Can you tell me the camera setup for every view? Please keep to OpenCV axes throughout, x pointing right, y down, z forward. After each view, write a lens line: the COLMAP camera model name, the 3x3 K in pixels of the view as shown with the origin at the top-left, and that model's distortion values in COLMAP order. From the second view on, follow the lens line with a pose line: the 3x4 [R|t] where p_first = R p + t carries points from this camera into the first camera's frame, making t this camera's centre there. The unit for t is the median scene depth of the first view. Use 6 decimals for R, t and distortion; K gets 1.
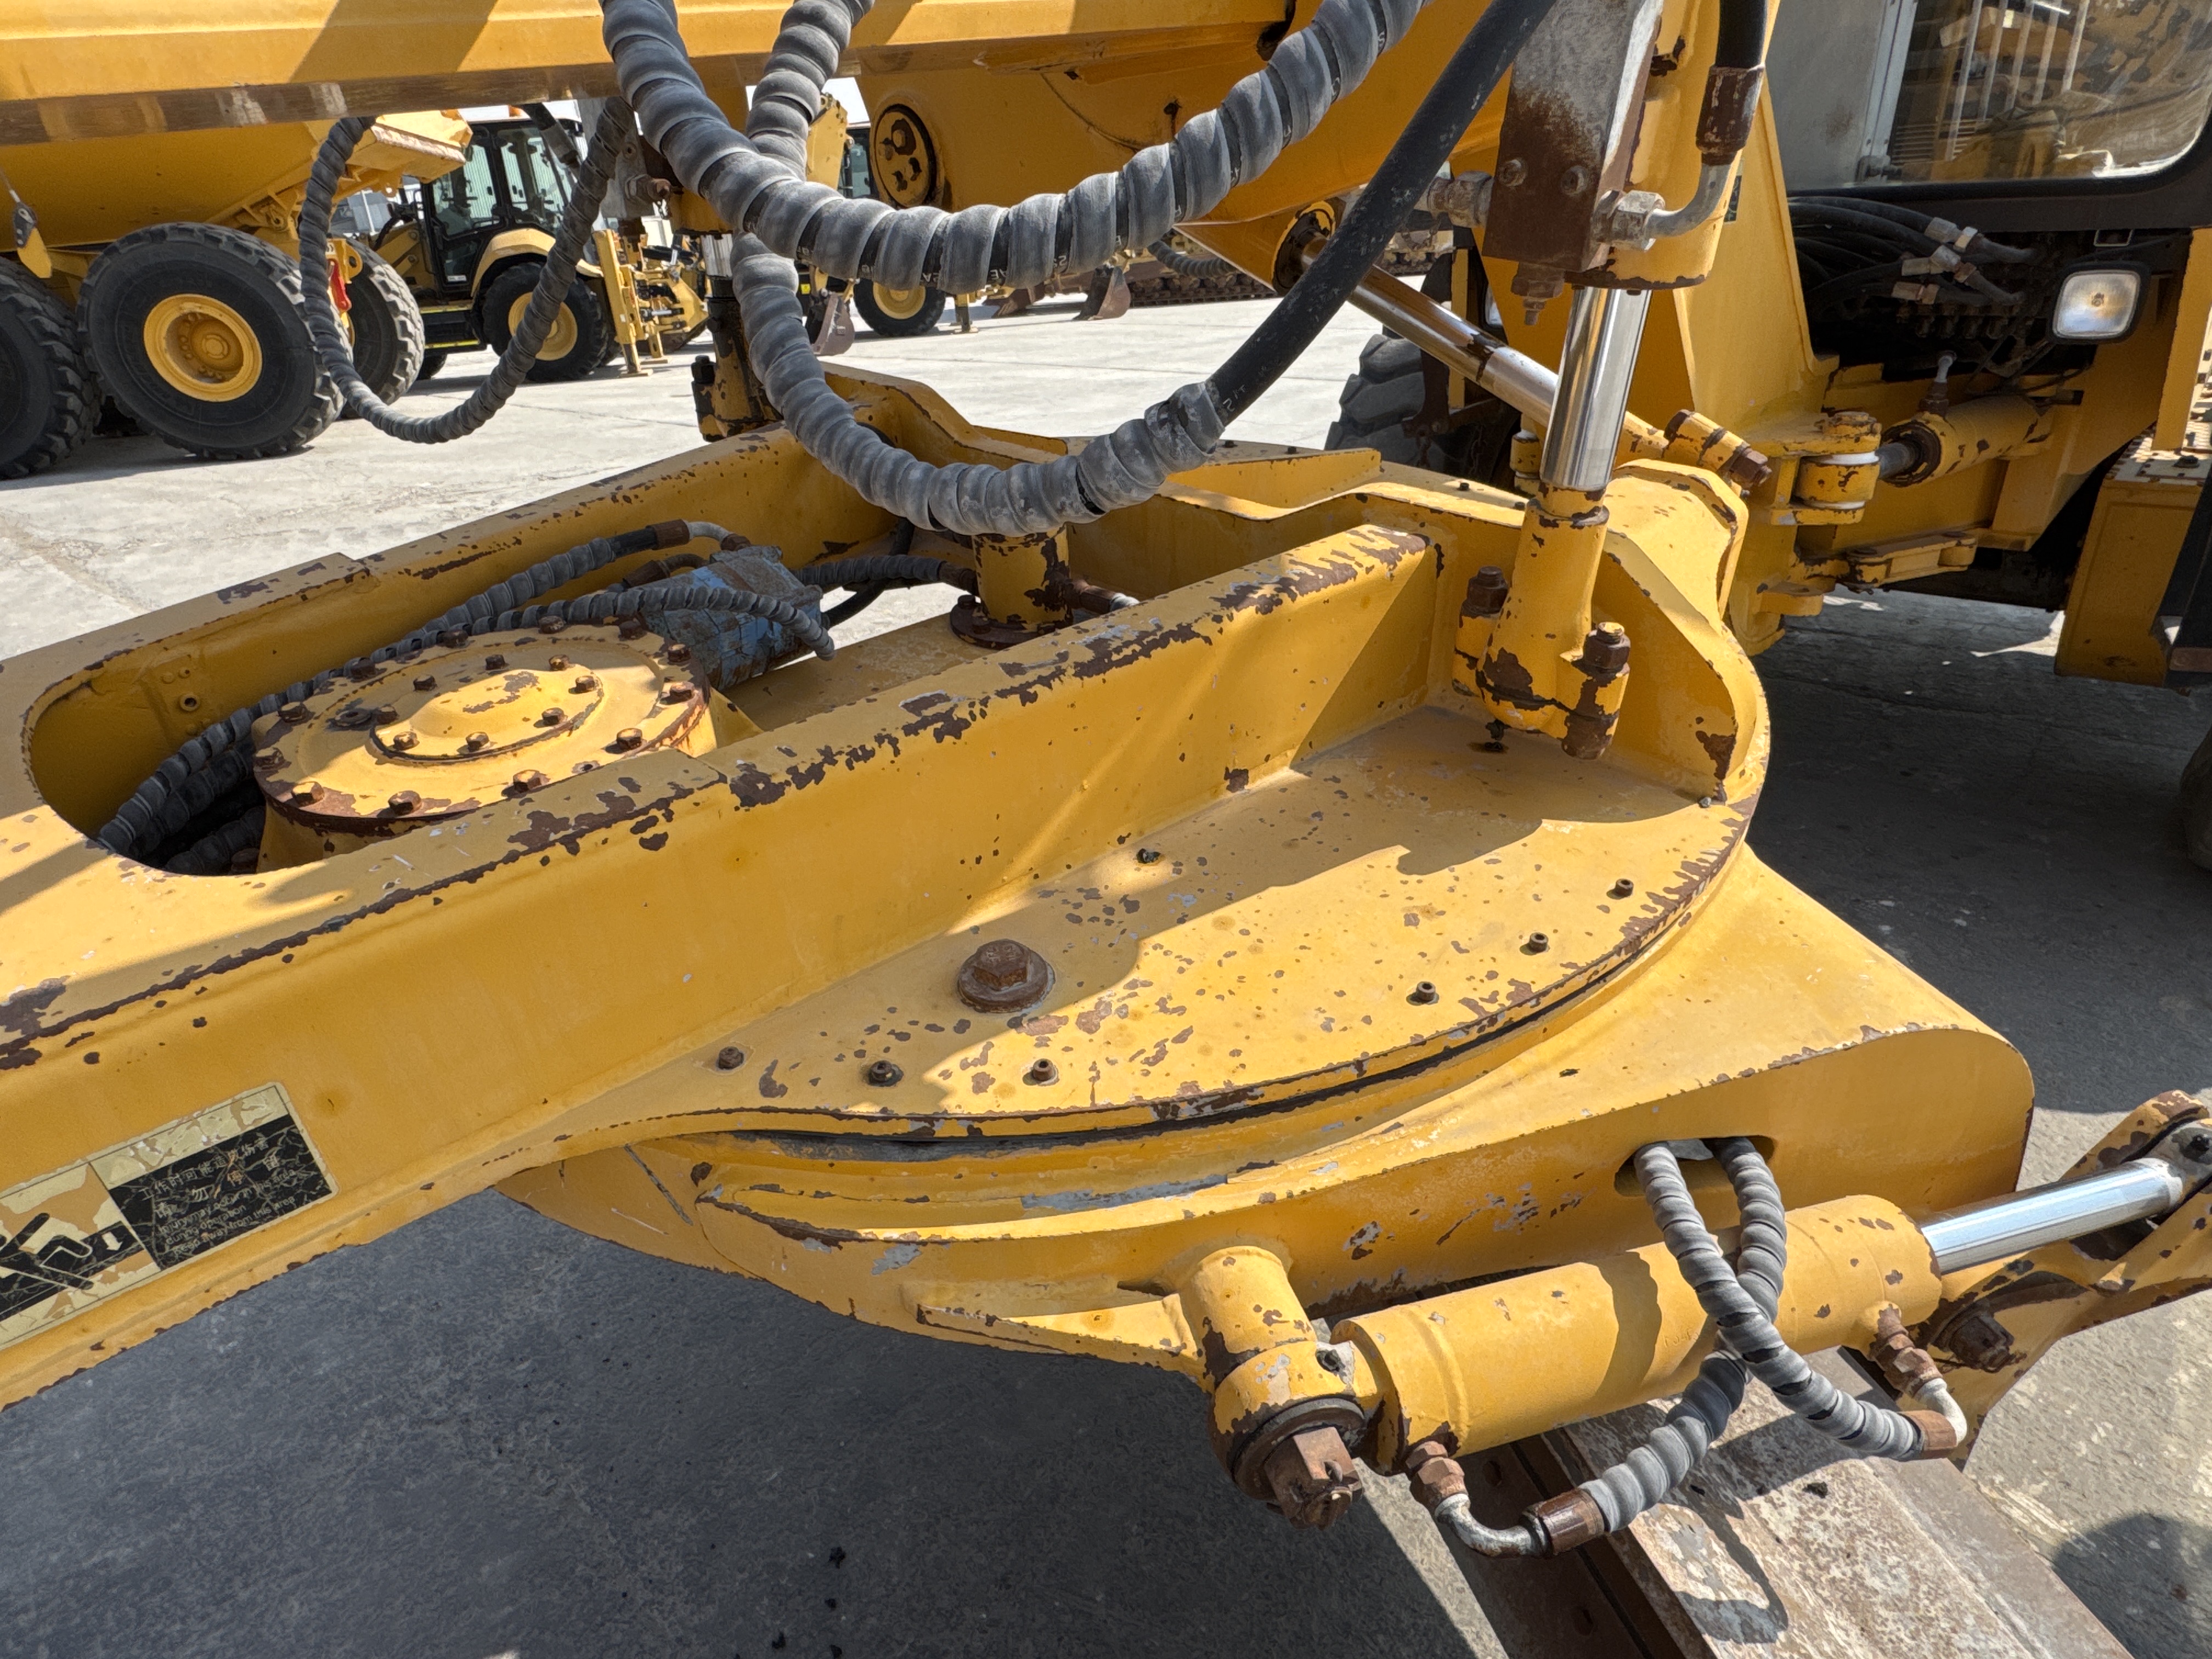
lens RADIAL K [[1224.1, 0, 1099.3], [0, 1224.1, 834.6], [0, 0, 1]] dist [-0.003222, -0.002474]
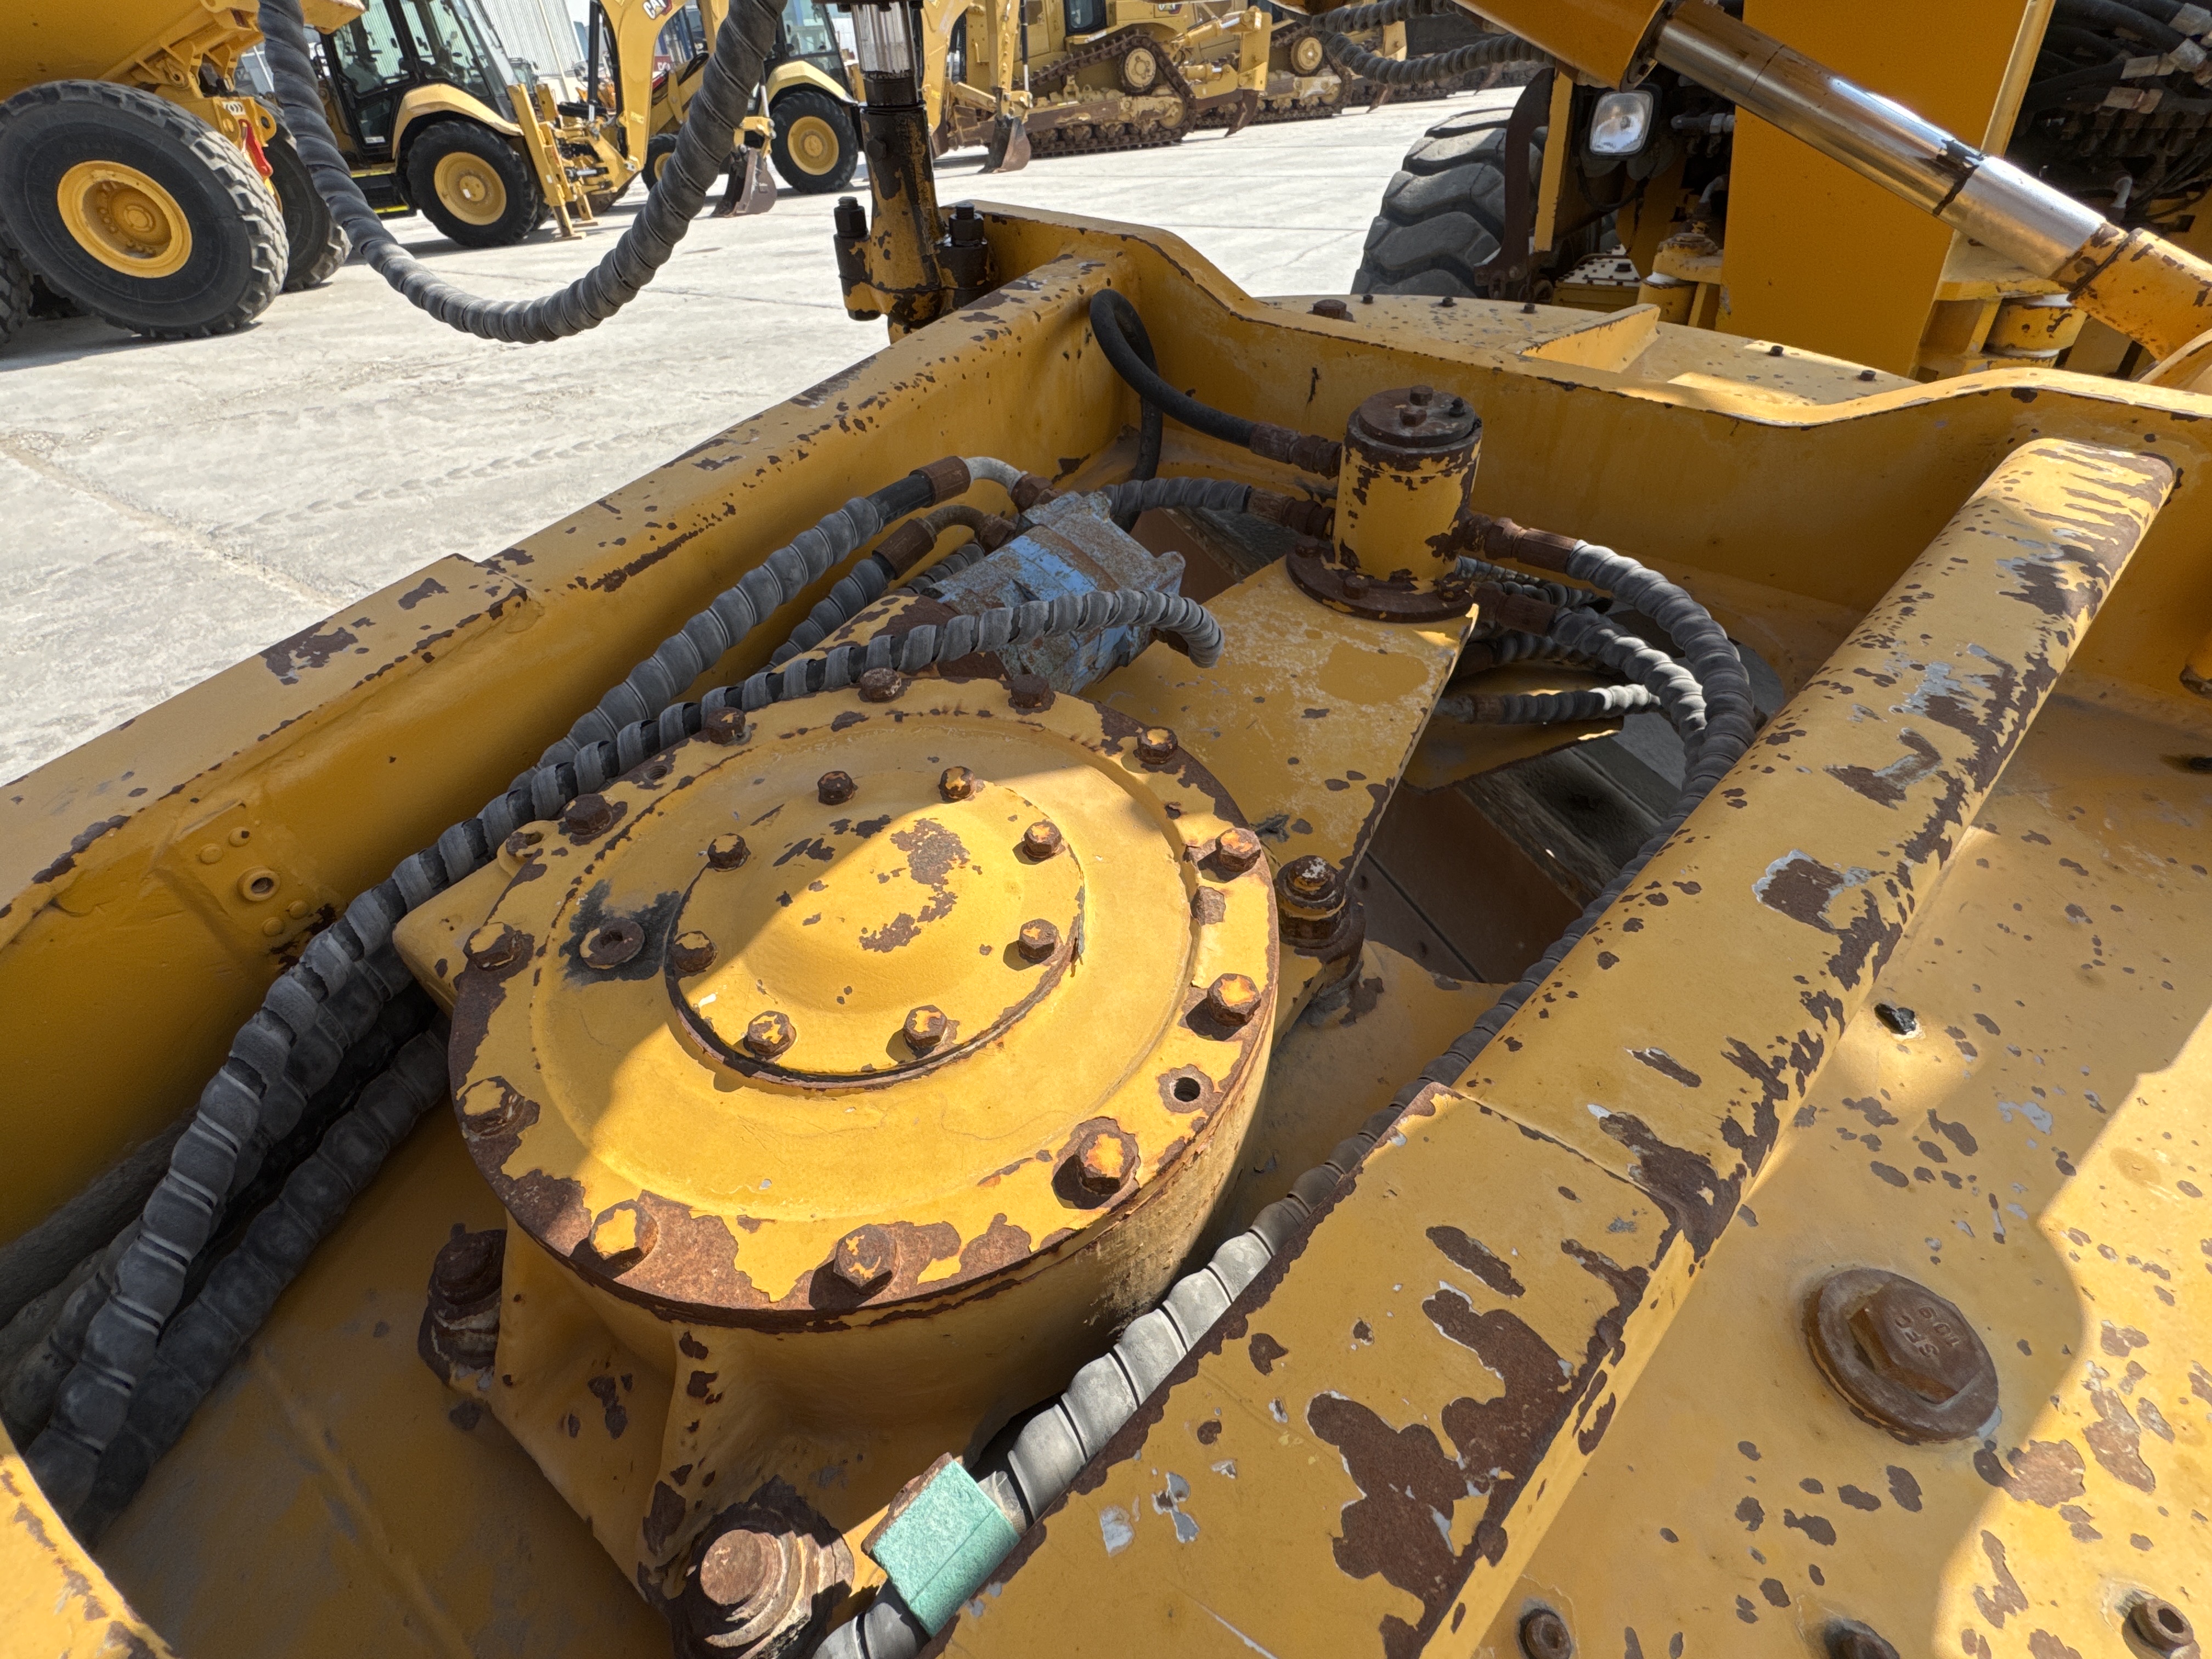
lens RADIAL K [[999.7, 0, 1093.6], [0, 999.7, 826.2], [0, 0, 1]] dist [-0.001763, -0.001535]
pose [[0.995258, -0.066537, 0.070956, -0.187314], [0.052716, 0.981991, 0.181423, -0.090600], [-0.081749, -0.176822, 0.980842, 0.248616]]
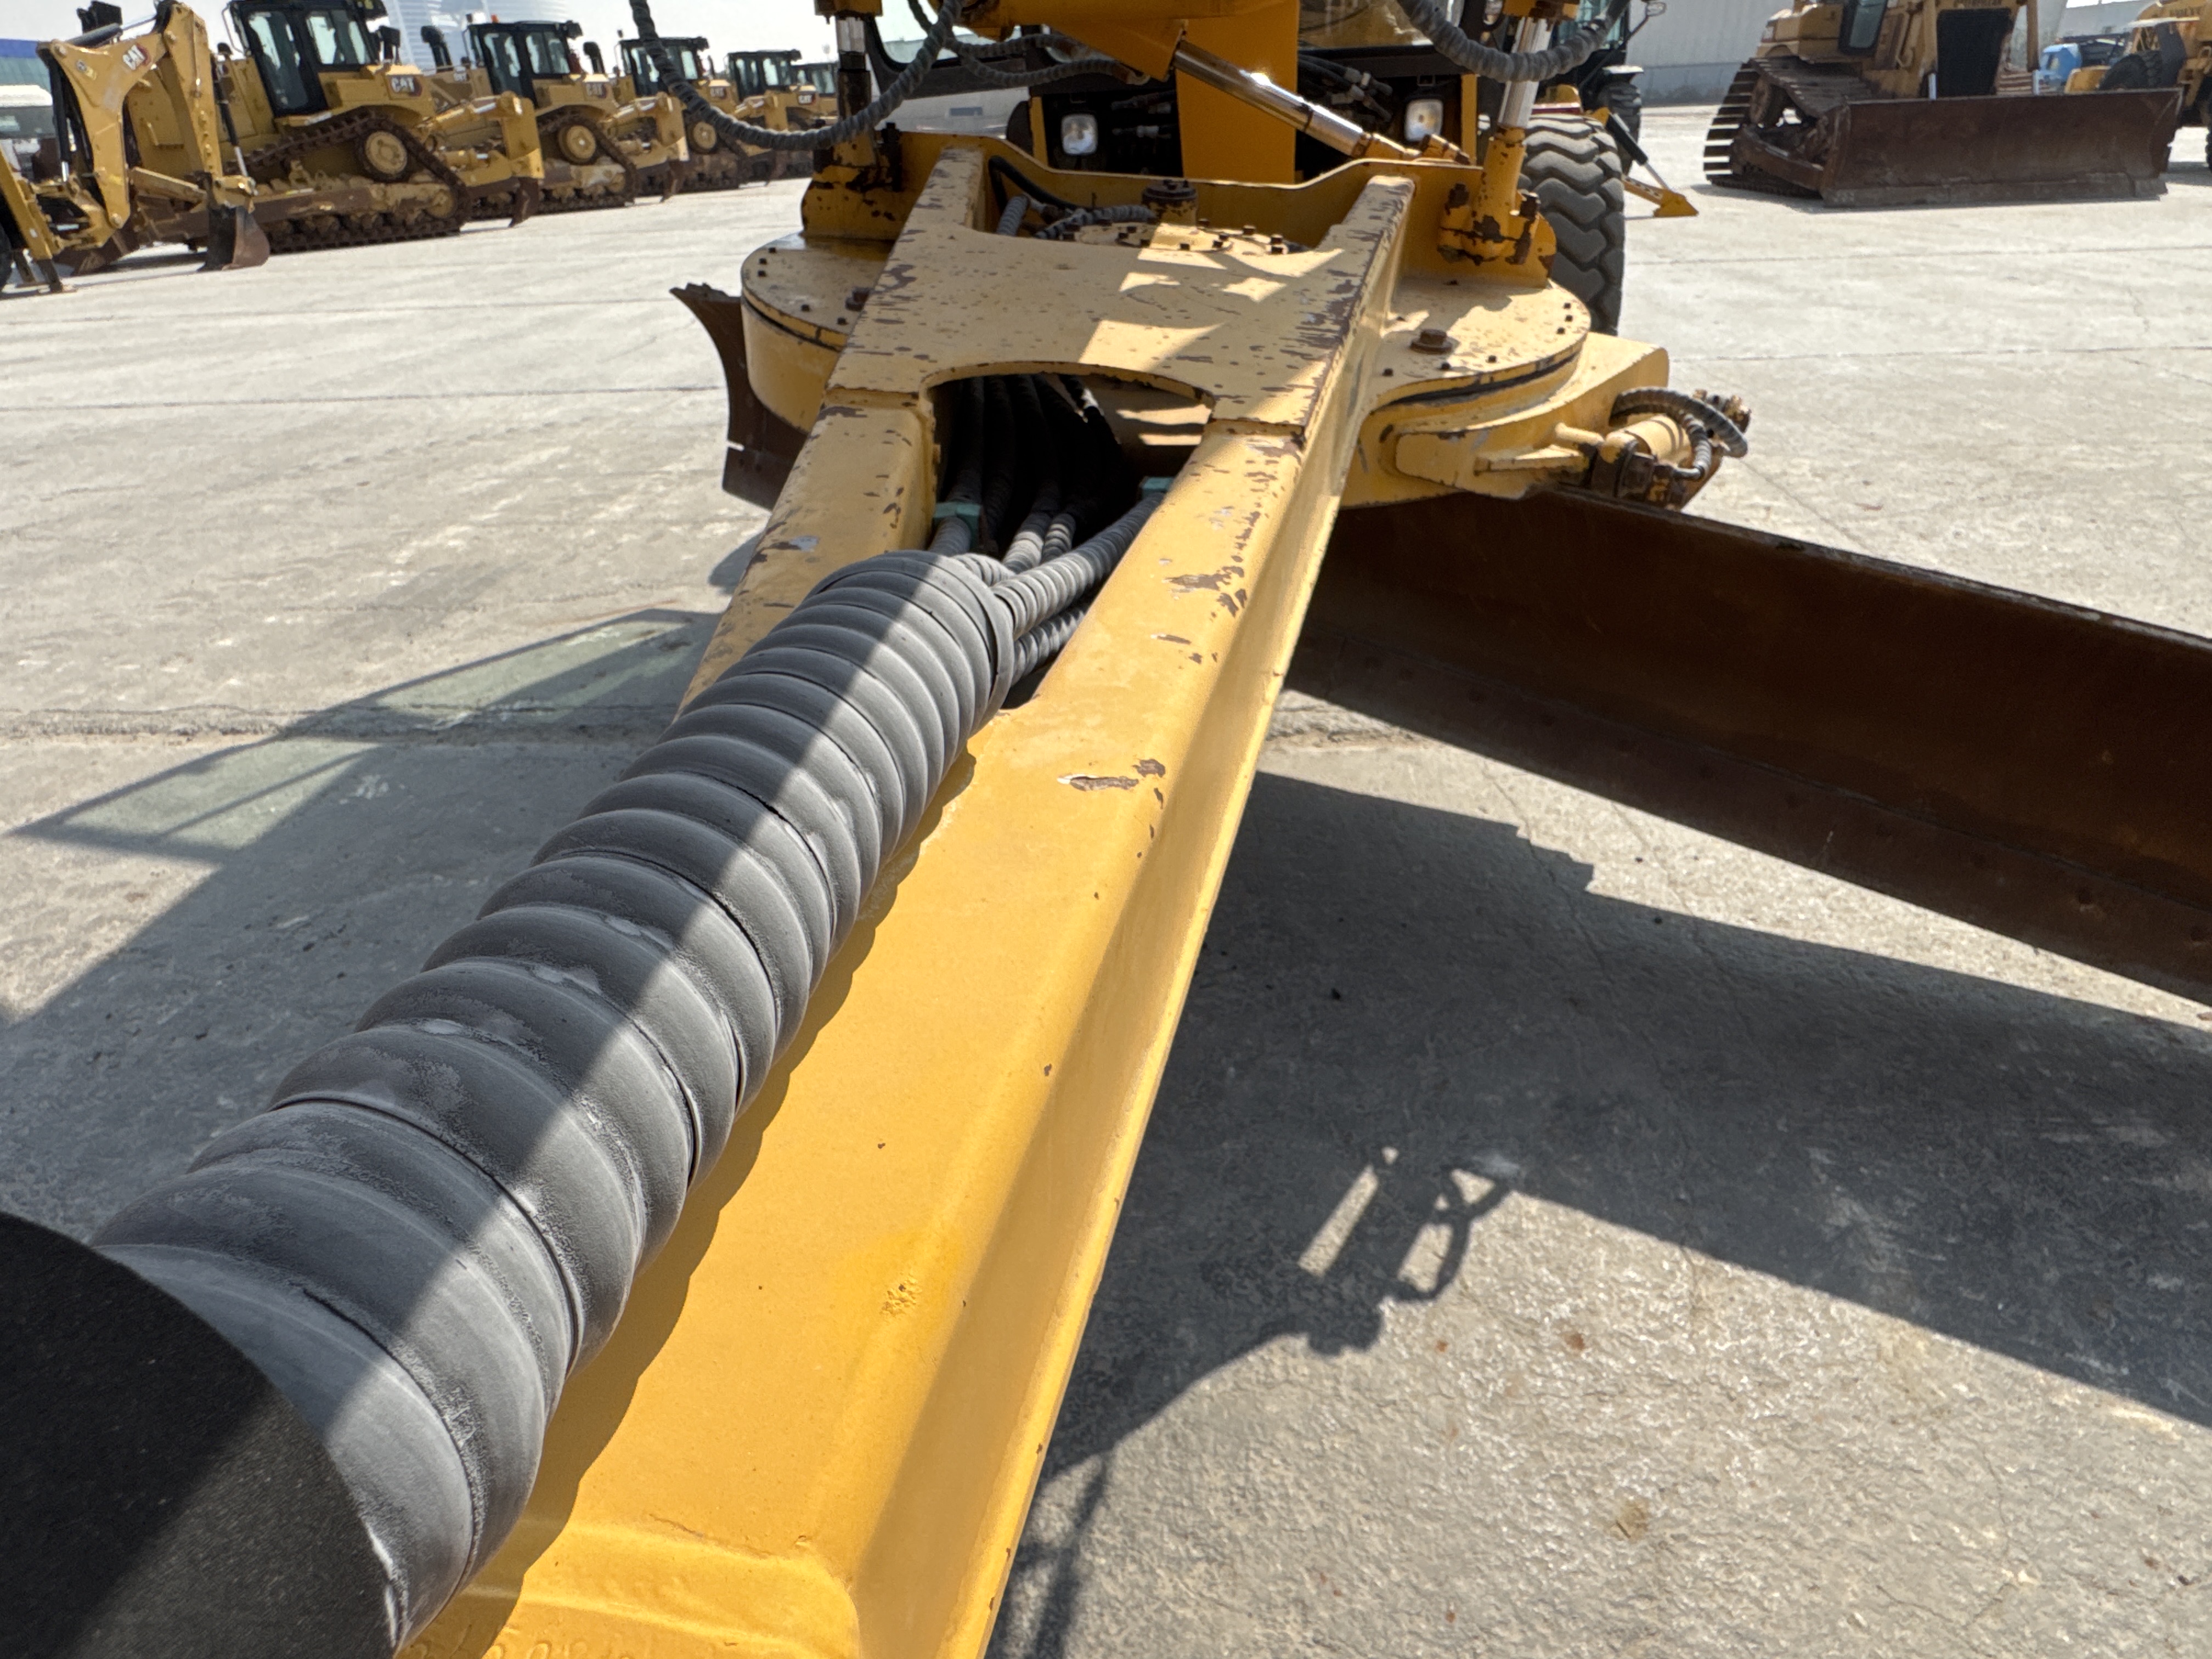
lens RADIAL K [[1224.1, 0, 1095.9], [0, 1224.1, 832.2], [0, 0, 1]] dist [-0.003222, -0.002474]
pose [[0.796006, -0.293332, 0.529462, -0.770677], [0.276125, 0.954383, 0.113612, 0.207915], [-0.538636, 0.055762, 0.840691, -0.166208]]
